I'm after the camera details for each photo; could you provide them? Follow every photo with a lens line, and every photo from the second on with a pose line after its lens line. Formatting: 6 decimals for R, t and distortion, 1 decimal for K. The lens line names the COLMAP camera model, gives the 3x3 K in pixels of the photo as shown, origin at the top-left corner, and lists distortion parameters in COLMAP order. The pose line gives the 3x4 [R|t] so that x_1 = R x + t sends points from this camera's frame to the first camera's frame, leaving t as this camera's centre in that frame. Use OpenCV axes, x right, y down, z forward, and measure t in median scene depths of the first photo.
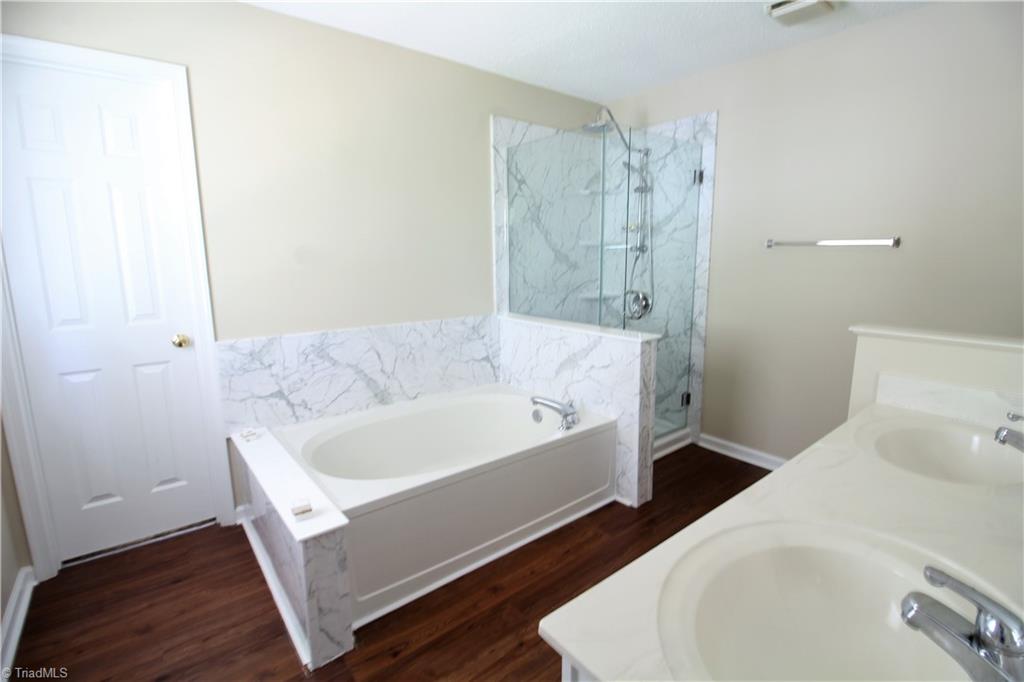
lens RADIAL K [[472.3, 0, 514.5], [0, 472.3, 335.5], [0, 0, 1]] dist [-0.014789, -0.004507]
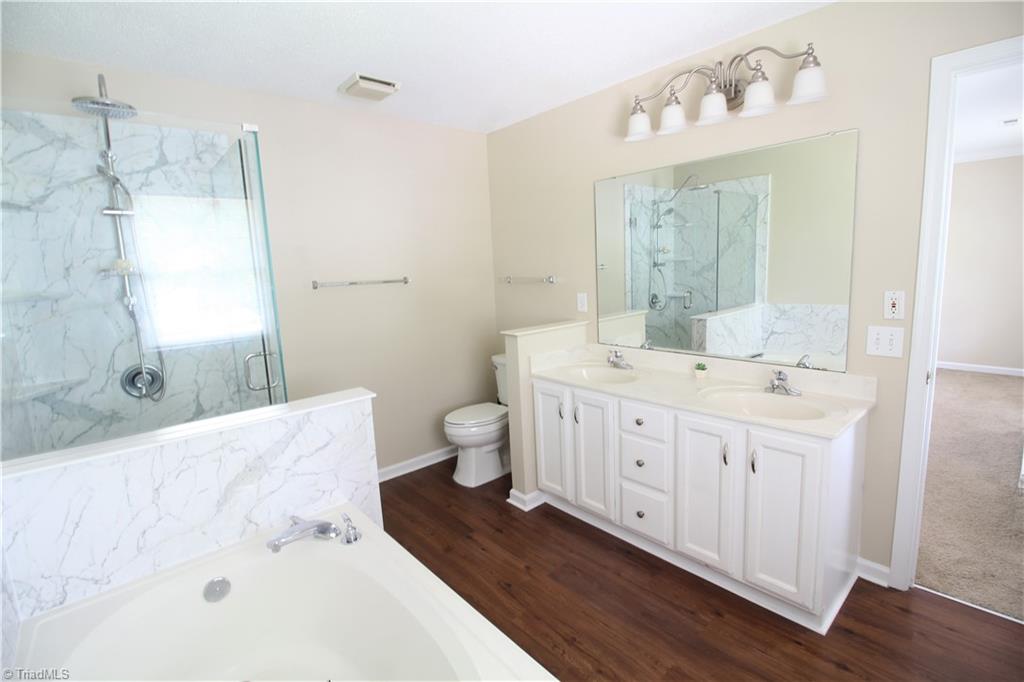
lens RADIAL K [[472.3, 0, 514.8], [0, 472.3, 341.2], [0, 0, 1]] dist [-0.014789, -0.004507]
pose [[-0.058450, -0.149590, 0.987019, -0.522671], [0.209728, 0.964804, 0.158643, -0.147367], [-0.976011, 0.216278, -0.025020, 0.618115]]
